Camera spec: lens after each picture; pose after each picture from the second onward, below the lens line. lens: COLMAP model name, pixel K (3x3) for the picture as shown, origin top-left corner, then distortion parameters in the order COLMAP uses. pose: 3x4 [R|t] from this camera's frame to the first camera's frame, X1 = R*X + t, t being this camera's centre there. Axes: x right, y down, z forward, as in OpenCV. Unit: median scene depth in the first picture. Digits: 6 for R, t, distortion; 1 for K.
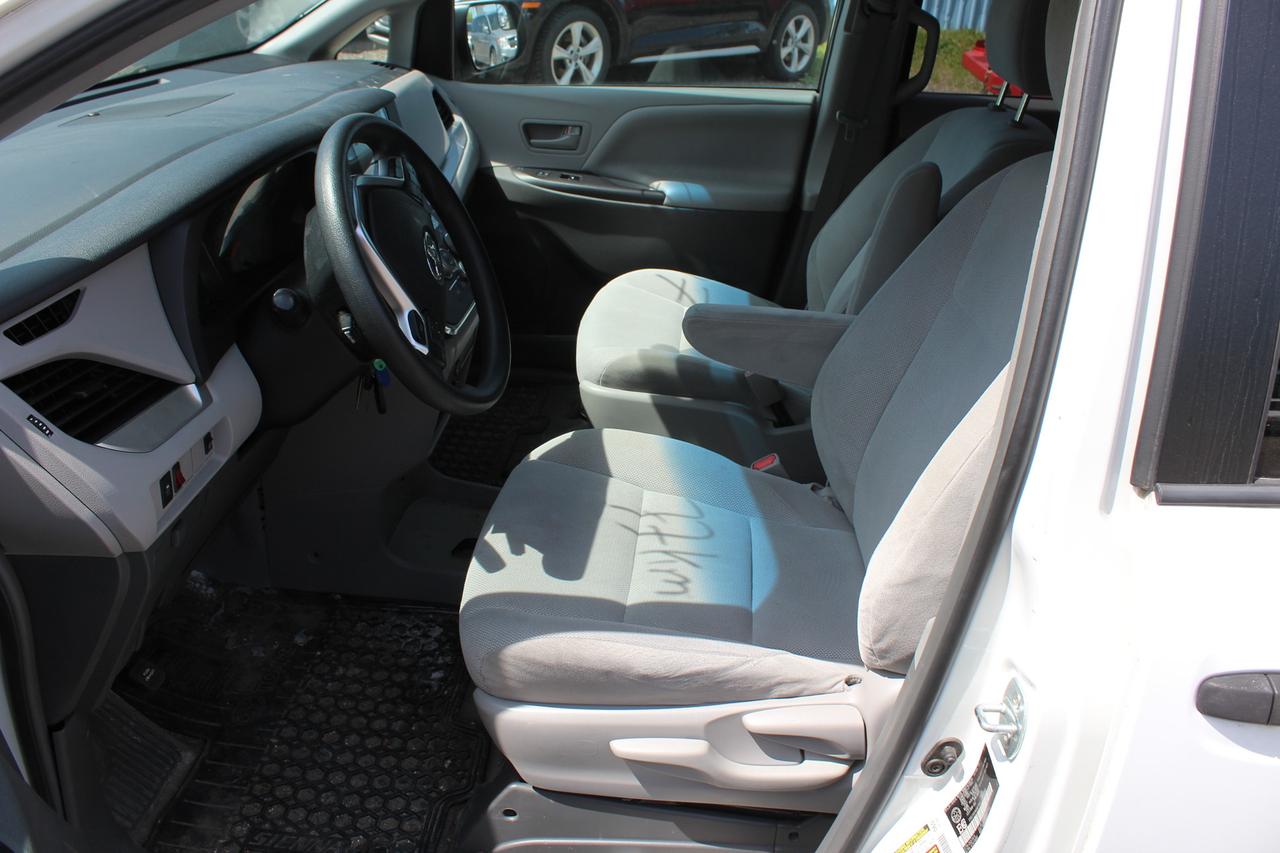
lens RADIAL K [[1068.6, 0, 650.9], [0, 1068.6, 406.2], [0, 0, 1]] dist [-0.169588, 0.151835]
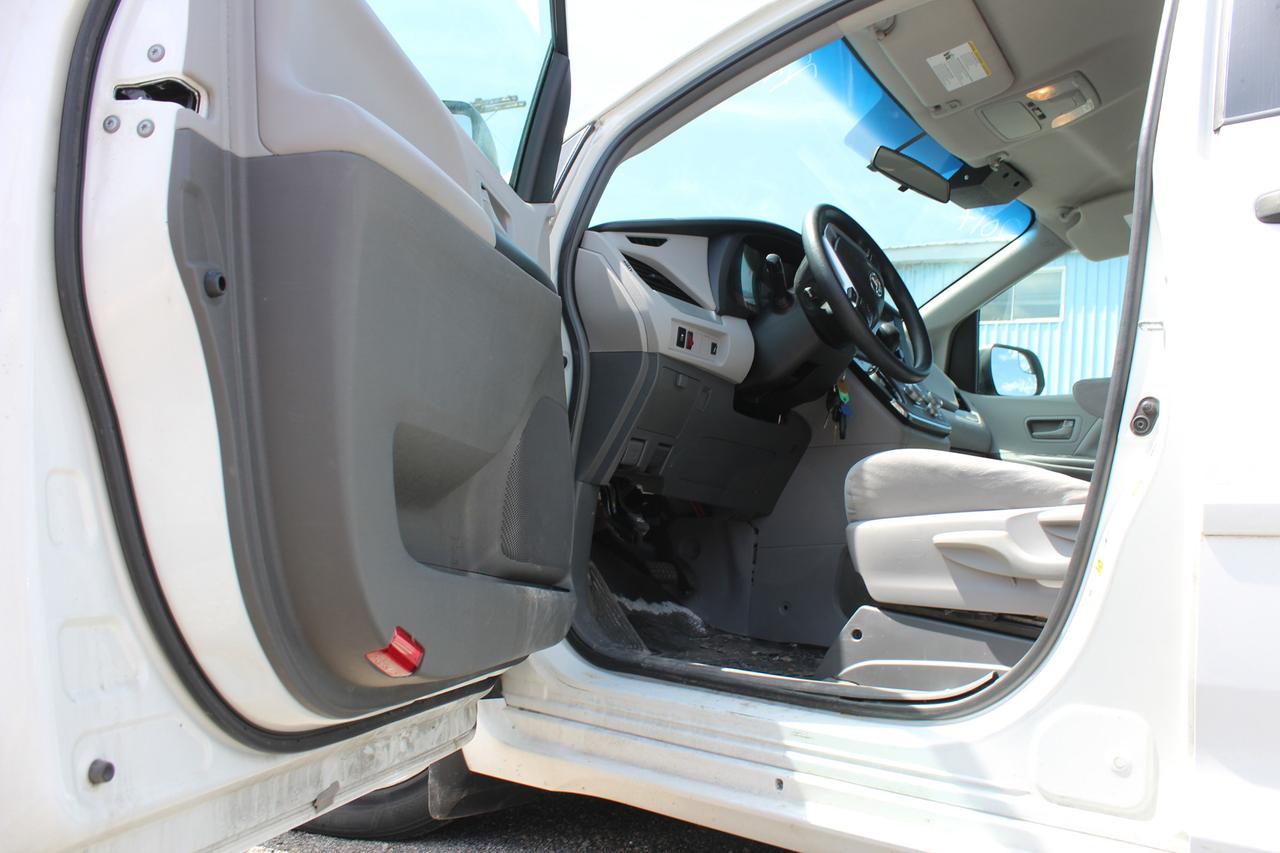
lens RADIAL K [[1083.6, 0, 635.7], [0, 1083.6, 420.4], [0, 0, 1]] dist [-0.177999, 0.159000]
pose [[0.827332, -0.043036, -0.560063, 0.368930], [-0.281468, 0.831091, -0.479649, 0.866078], [0.486105, 0.554469, 0.675475, -0.122827]]
